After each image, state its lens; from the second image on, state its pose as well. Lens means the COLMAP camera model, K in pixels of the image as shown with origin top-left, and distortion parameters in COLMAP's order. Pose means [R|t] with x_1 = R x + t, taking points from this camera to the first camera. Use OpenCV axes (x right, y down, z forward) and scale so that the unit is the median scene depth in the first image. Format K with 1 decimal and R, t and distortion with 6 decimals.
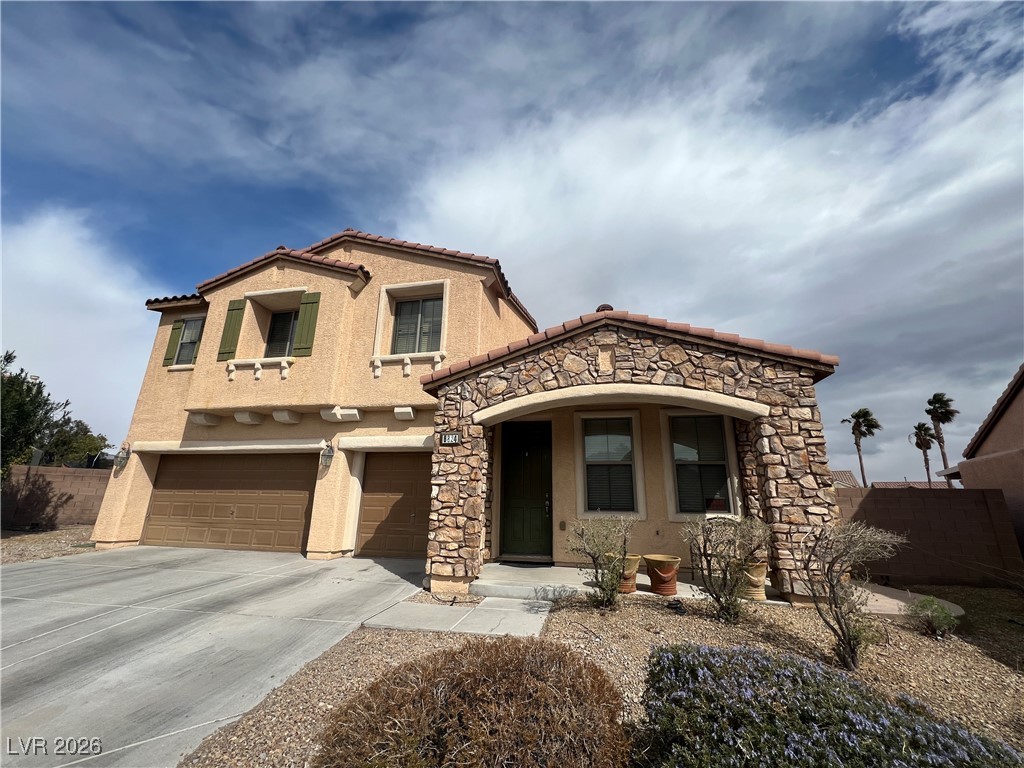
lens RADIAL K [[407.8, 0, 515.1], [0, 407.8, 384.9], [0, 0, 1]] dist [0.001518, -0.000706]
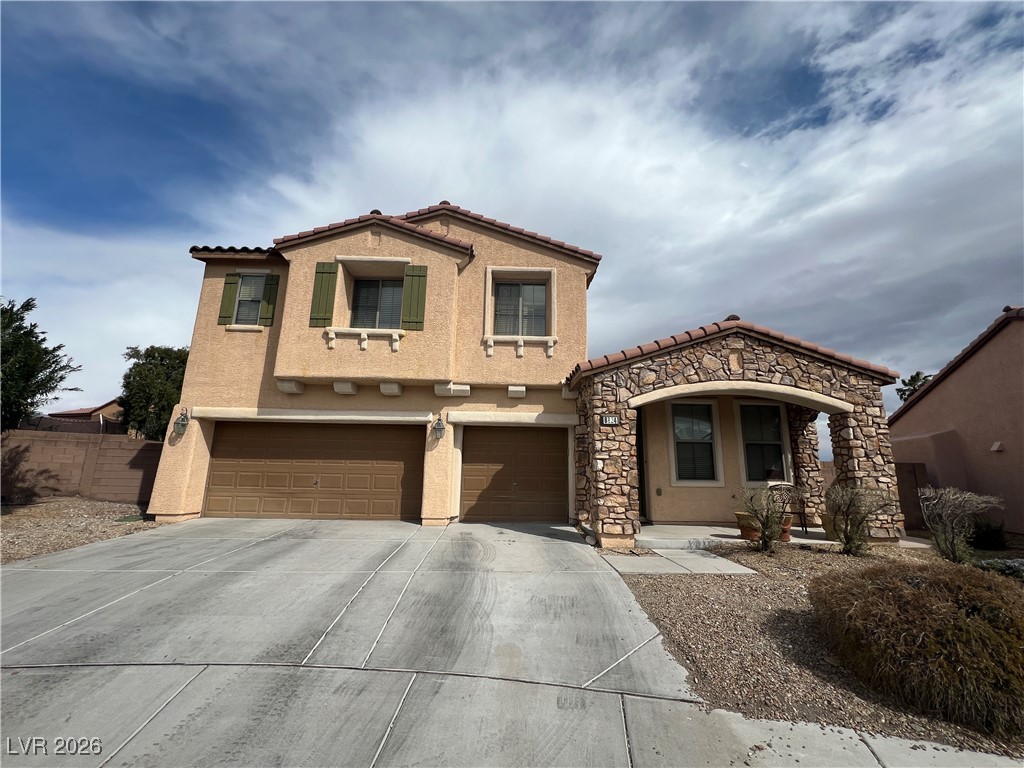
lens RADIAL K [[407.8, 0, 516.9], [0, 407.8, 386.6], [0, 0, 1]] dist [0.001518, -0.000706]
pose [[0.972533, 0.045862, 0.228204, -0.609440], [-0.065197, 0.994826, 0.077919, -0.032649], [-0.223450, -0.090657, 0.970490, -0.052619]]
